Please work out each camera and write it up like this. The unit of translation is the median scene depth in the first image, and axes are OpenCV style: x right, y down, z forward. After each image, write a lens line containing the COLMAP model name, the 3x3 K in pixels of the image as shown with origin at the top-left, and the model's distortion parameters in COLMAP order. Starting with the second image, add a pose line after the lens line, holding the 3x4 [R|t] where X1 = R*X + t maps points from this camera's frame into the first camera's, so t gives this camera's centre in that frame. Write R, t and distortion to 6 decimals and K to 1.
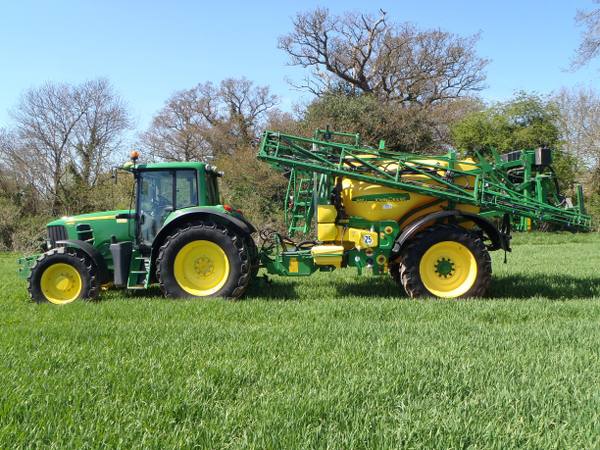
lens RADIAL K [[486.4, 0, 300.7], [0, 486.4, 221.9], [0, 0, 1]] dist [-0.056493, 0.009627]
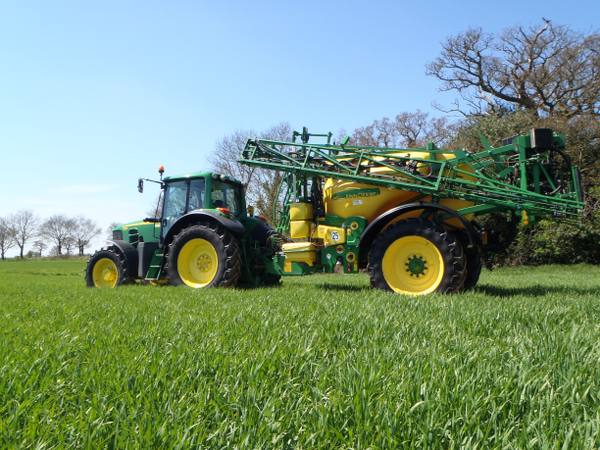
lens RADIAL K [[486.4, 0, 300.7], [0, 486.4, 221.9], [0, 0, 1]] dist [-0.056493, 0.009627]
pose [[0.913771, -0.021819, -0.405642, 0.470095], [-0.010331, 0.996985, -0.076899, 0.083606], [0.406097, 0.074458, 0.910791, 0.065758]]
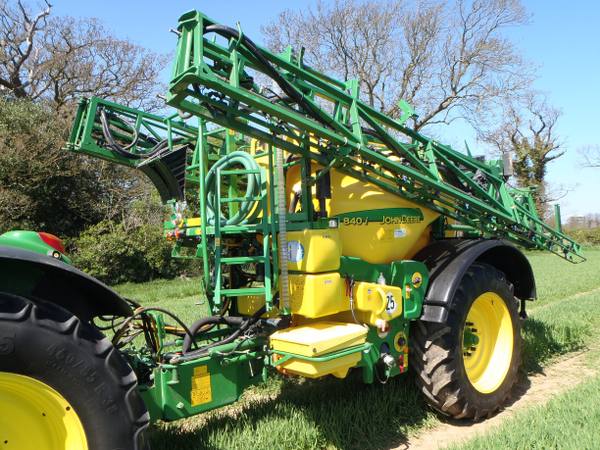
lens RADIAL K [[486.4, 0, 300.7], [0, 486.4, 221.9], [0, 0, 1]] dist [-0.056493, 0.009627]
pose [[0.730888, 0.015167, 0.682329, -0.241374], [0.043302, 0.996708, -0.068539, -0.013414], [-0.681123, 0.079640, 0.727825, 0.702109]]
